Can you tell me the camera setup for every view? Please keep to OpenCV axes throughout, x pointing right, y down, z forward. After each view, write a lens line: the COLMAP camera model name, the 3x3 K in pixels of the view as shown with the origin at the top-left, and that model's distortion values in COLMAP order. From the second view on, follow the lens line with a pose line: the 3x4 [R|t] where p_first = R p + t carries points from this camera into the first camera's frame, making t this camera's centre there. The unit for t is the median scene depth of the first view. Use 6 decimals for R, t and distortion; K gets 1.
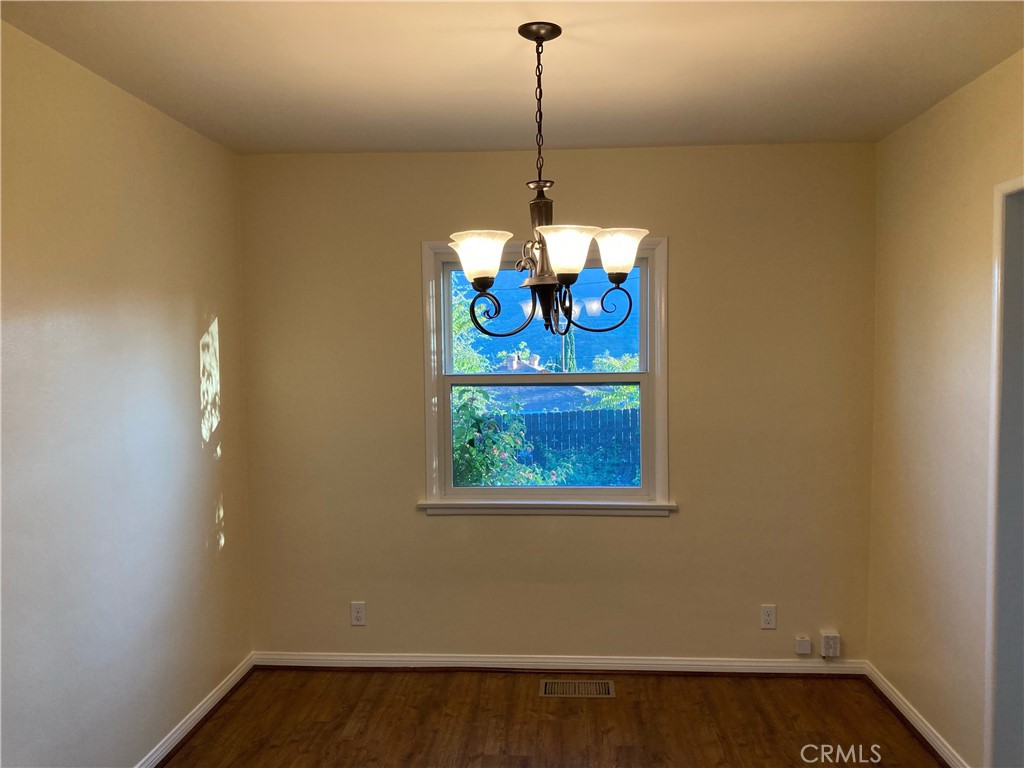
lens RADIAL K [[852.7, 0, 526.3], [0, 852.7, 389.8], [0, 0, 1]] dist [0.048415, -0.056804]
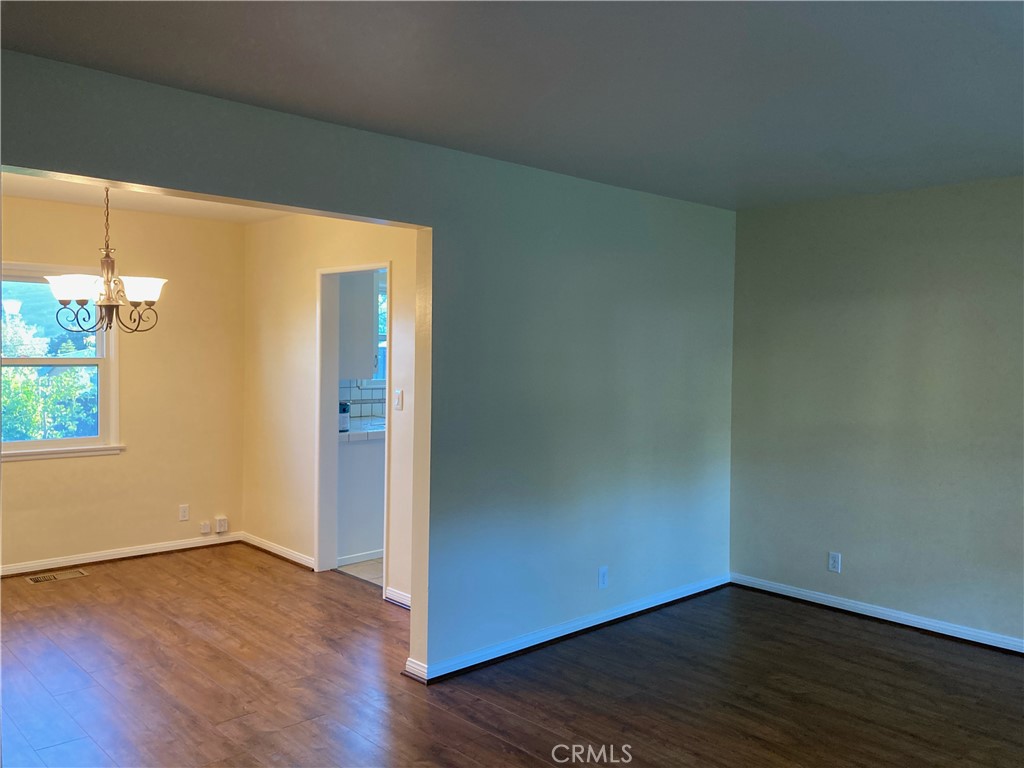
lens RADIAL K [[852.7, 0, 526.3], [0, 852.7, 389.8], [0, 0, 1]] dist [0.048415, -0.056804]
pose [[0.689273, -0.019097, 0.724250, -0.436057], [0.021073, 0.999758, 0.006306, 0.040768], [-0.724195, 0.010916, 0.689509, -0.568169]]
